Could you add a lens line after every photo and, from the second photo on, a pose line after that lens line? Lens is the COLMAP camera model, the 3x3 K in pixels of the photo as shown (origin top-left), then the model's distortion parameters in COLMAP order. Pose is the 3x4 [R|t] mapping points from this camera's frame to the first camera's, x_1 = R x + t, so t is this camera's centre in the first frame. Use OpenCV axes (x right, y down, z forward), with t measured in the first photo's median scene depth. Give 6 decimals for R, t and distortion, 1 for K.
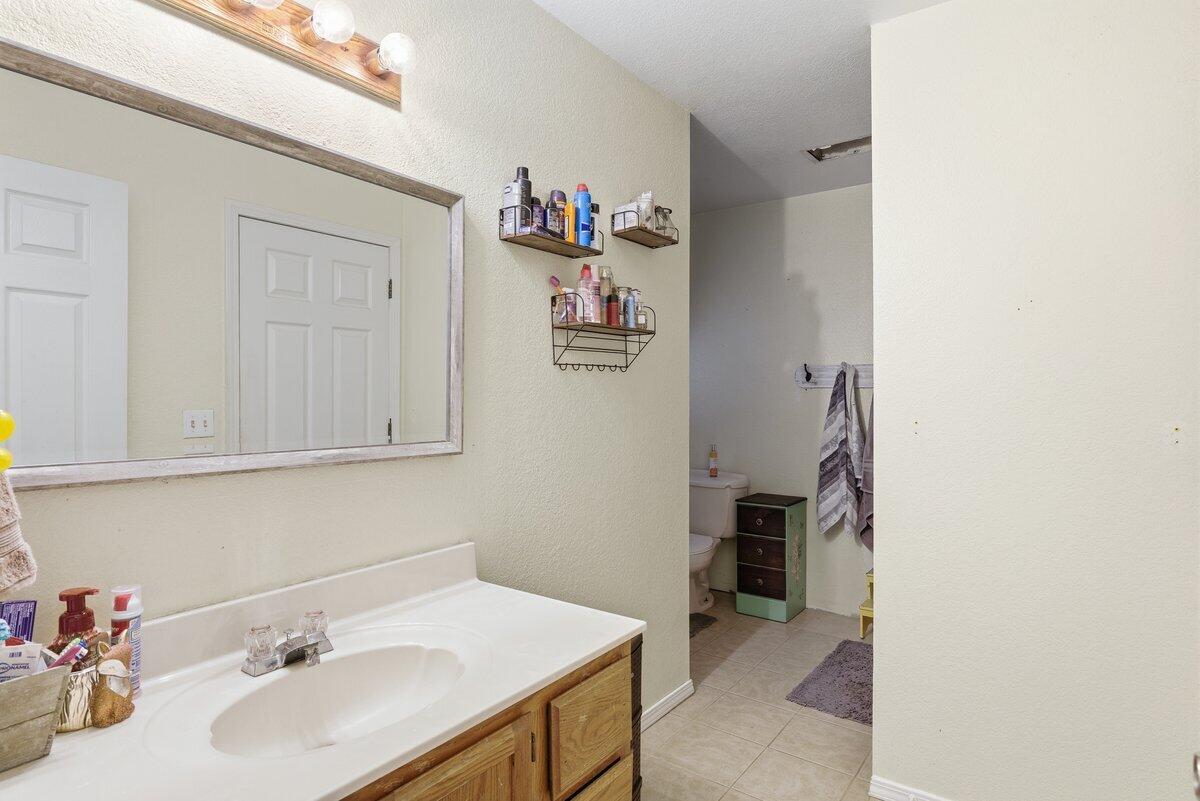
lens RADIAL K [[637.5, 0, 608.7], [0, 637.5, 399.4], [0, 0, 1]] dist [0.002802, -0.000035]
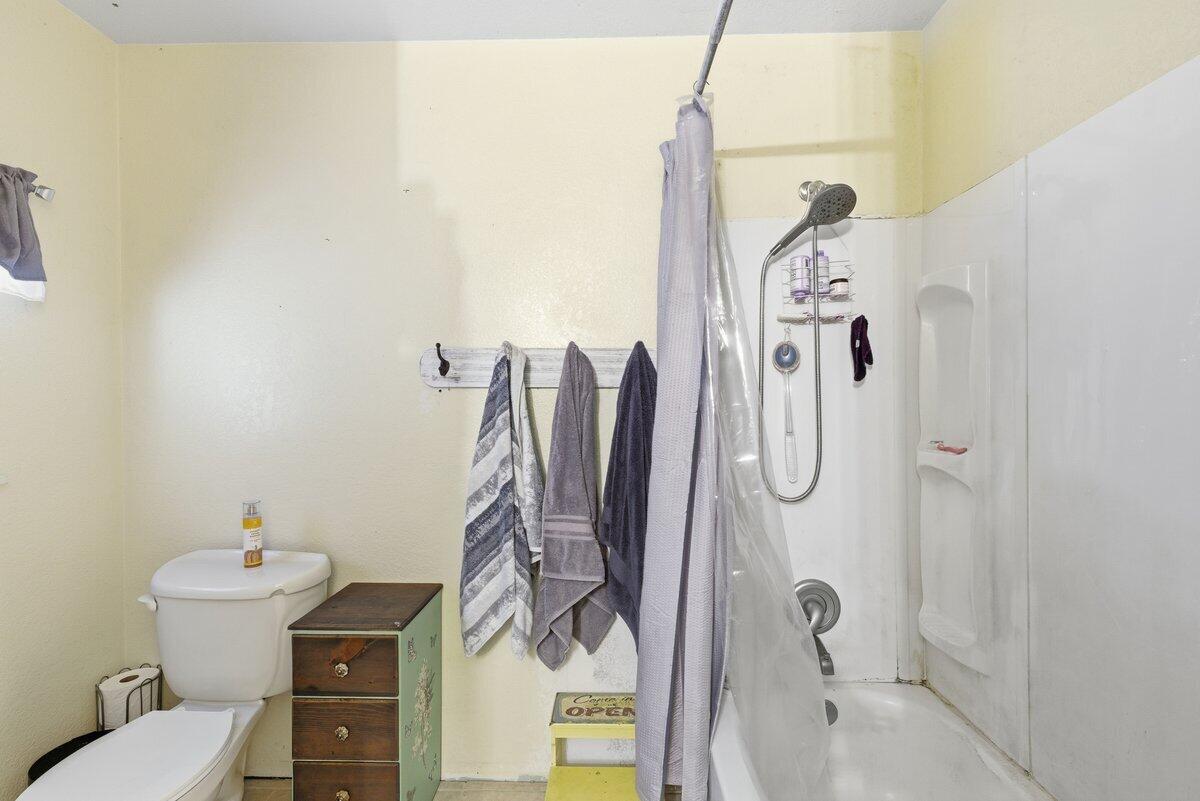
lens RADIAL K [[544.4, 0, 609.4], [0, 544.4, 402.3], [0, 0, 1]] dist [0.010336, 0.000031]
pose [[0.827912, -0.004047, 0.560844, 0.174483], [0.006244, 0.999979, -0.002001, -0.003848], [-0.560823, 0.005159, 0.827919, 0.553320]]
